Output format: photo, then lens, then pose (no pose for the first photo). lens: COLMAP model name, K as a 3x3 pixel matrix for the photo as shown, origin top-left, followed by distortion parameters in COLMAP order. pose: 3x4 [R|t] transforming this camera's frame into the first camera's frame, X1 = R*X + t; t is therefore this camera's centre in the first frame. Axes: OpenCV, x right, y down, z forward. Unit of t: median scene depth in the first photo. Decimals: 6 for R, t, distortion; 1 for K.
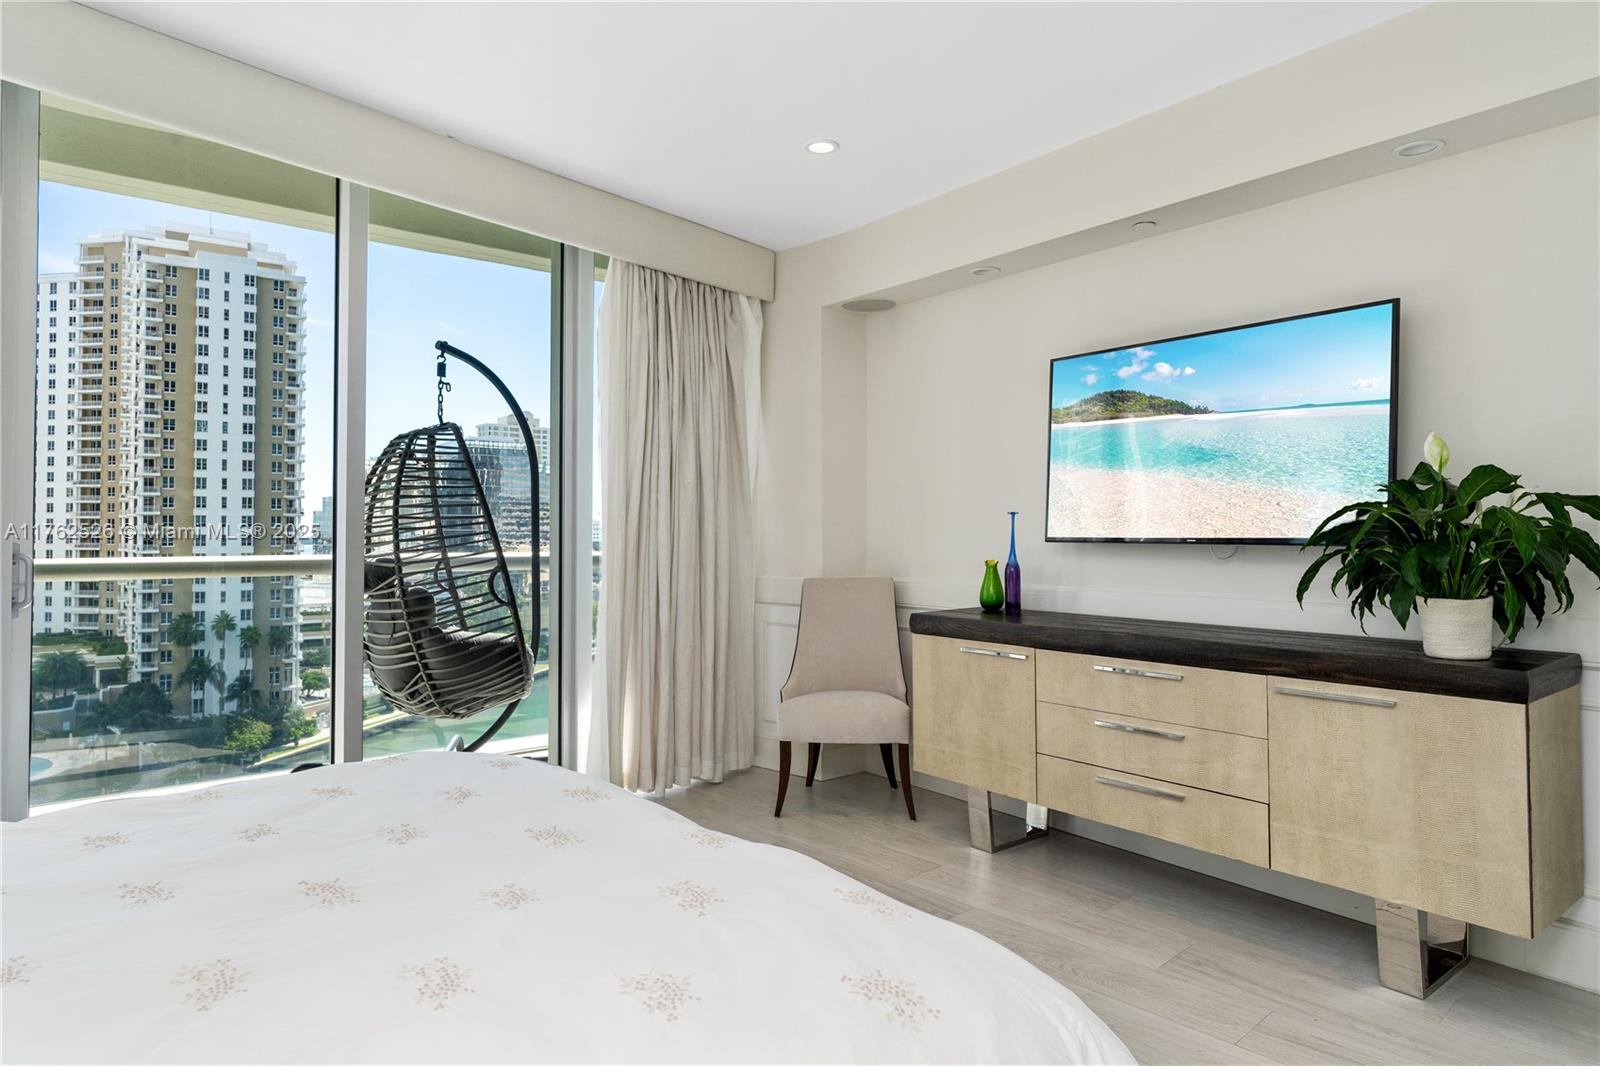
lens RADIAL K [[957.7, 0, 794.8], [0, 957.7, 513.7], [0, 0, 1]] dist [-0.001638, 0.000884]
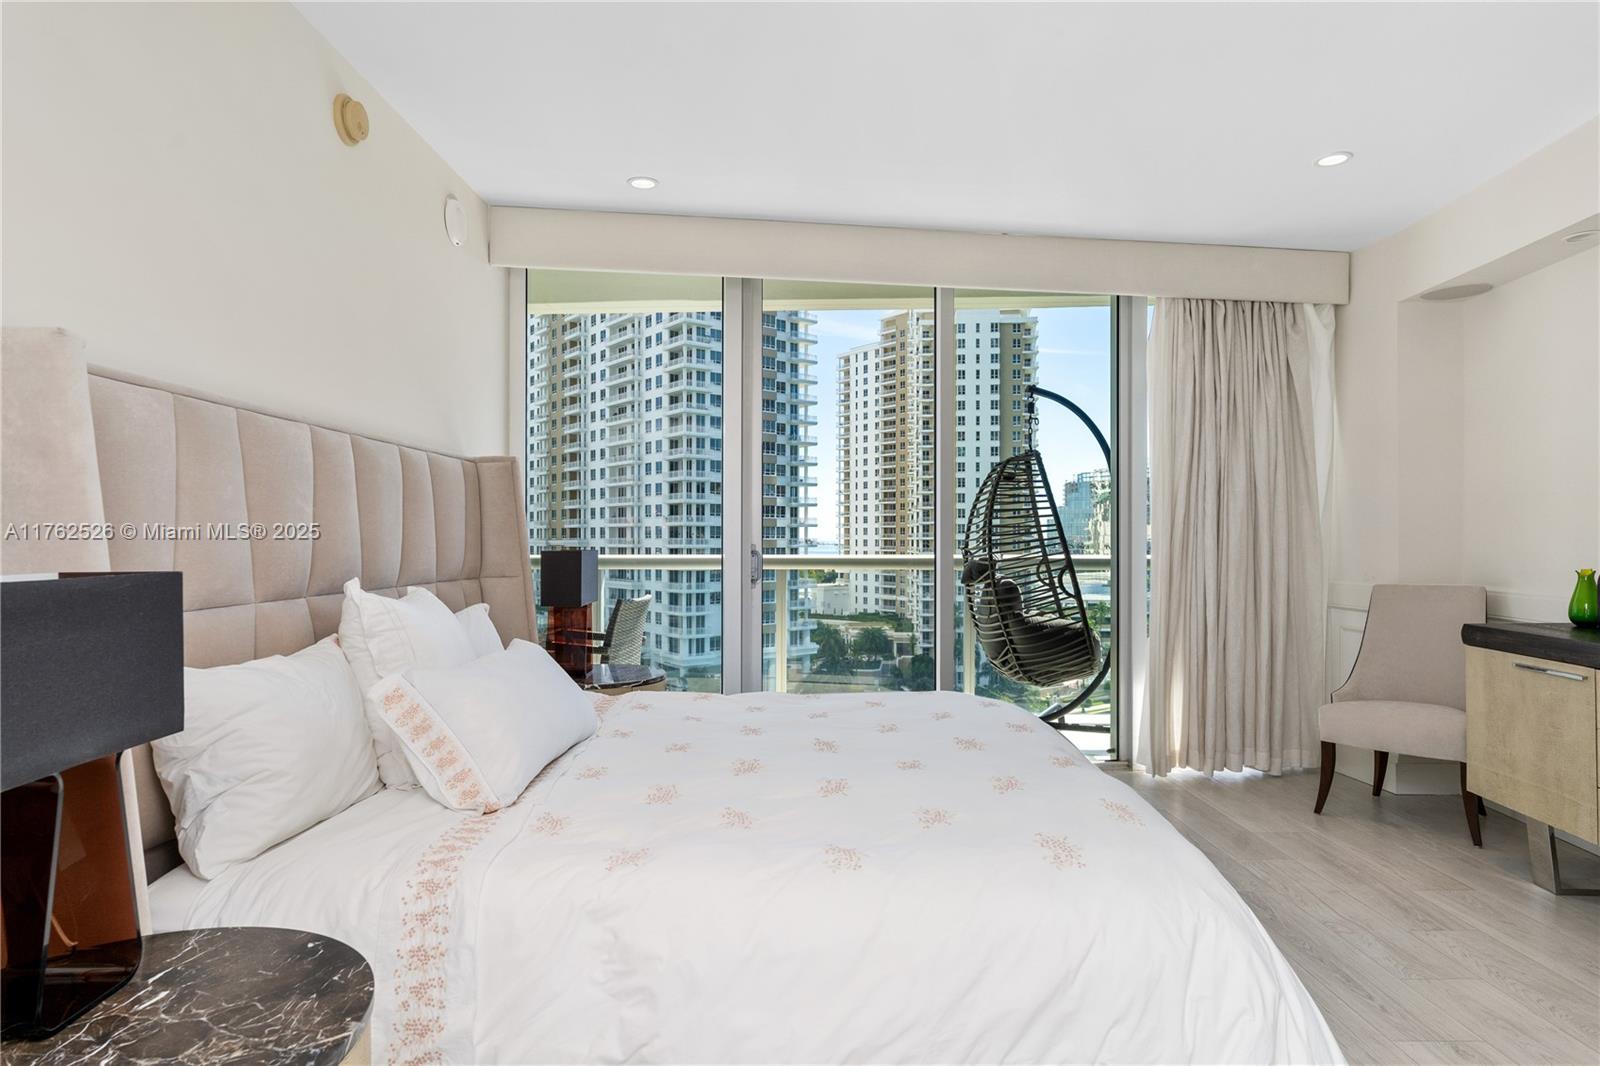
lens RADIAL K [[902.7, 0, 800.0], [0, 902.7, 533.0], [0, 0, 1]] dist [0.005447, 0.001169]
pose [[0.740750, -0.003878, -0.671769, 0.184966], [0.013346, 0.999871, 0.008945, -0.001390], [0.671648, -0.015591, 0.740707, -0.075015]]
